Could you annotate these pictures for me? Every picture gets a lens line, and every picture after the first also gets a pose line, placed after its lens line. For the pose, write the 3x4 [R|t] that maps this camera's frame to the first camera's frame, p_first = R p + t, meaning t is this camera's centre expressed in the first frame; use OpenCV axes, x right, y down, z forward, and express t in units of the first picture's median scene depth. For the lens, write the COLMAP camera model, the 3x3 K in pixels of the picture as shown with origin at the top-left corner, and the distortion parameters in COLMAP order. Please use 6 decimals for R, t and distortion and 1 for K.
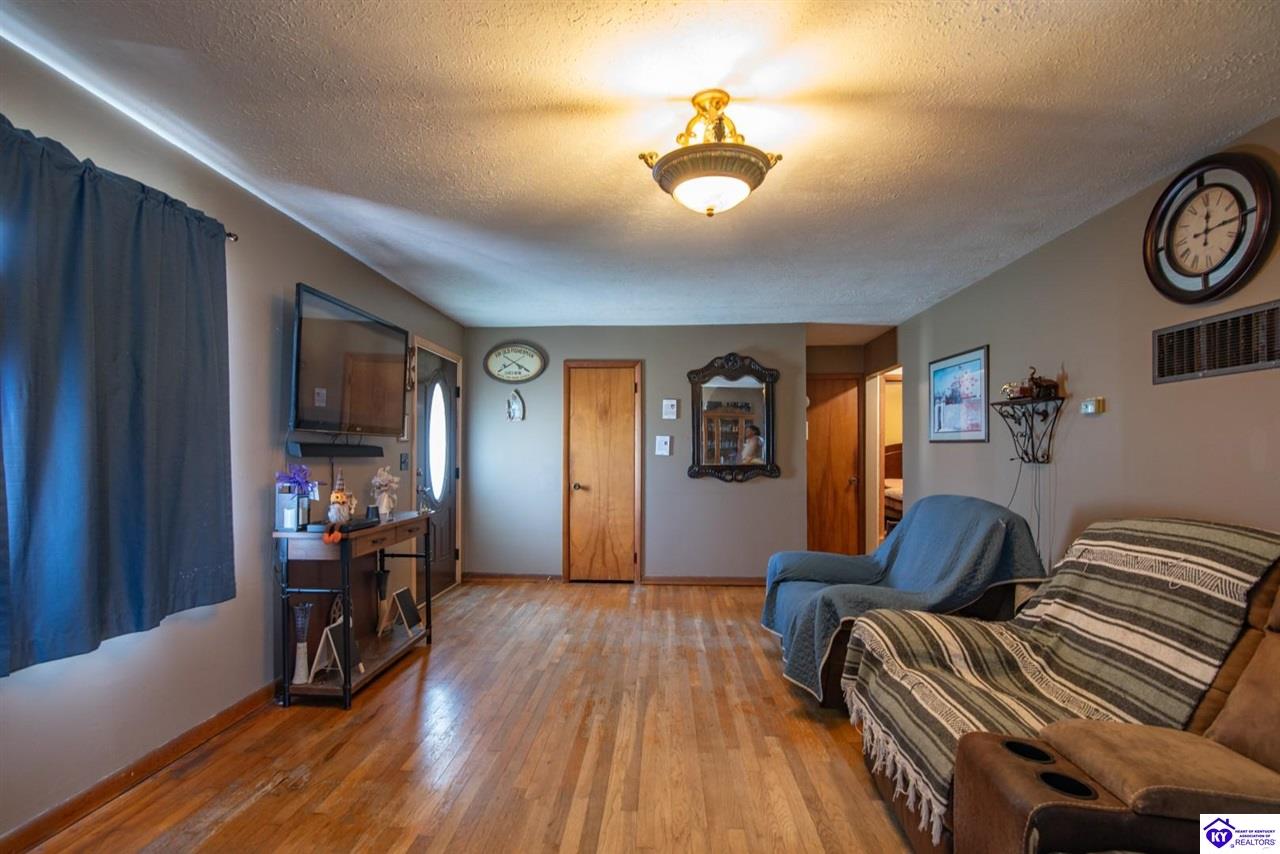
lens RADIAL K [[612.4, 0, 640.2], [0, 612.4, 453.2], [0, 0, 1]] dist [-0.010583, -0.001294]
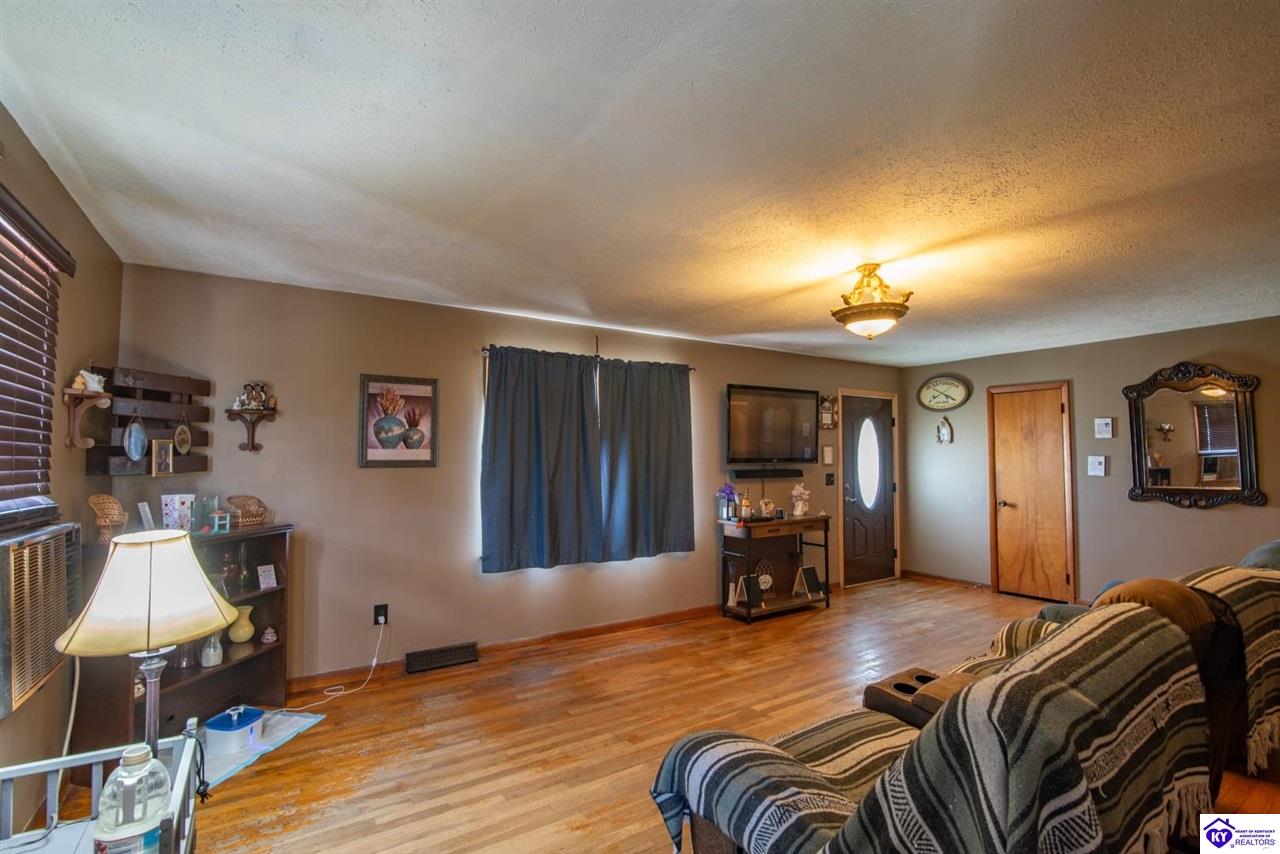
lens RADIAL K [[612.4, 0, 636.7], [0, 612.4, 424.5], [0, 0, 1]] dist [-0.010583, -0.001294]
pose [[0.600762, -0.045565, -0.798128, 0.374672], [0.005302, 0.998579, -0.053018, -0.031181], [0.799410, 0.027620, 0.600150, -0.162166]]
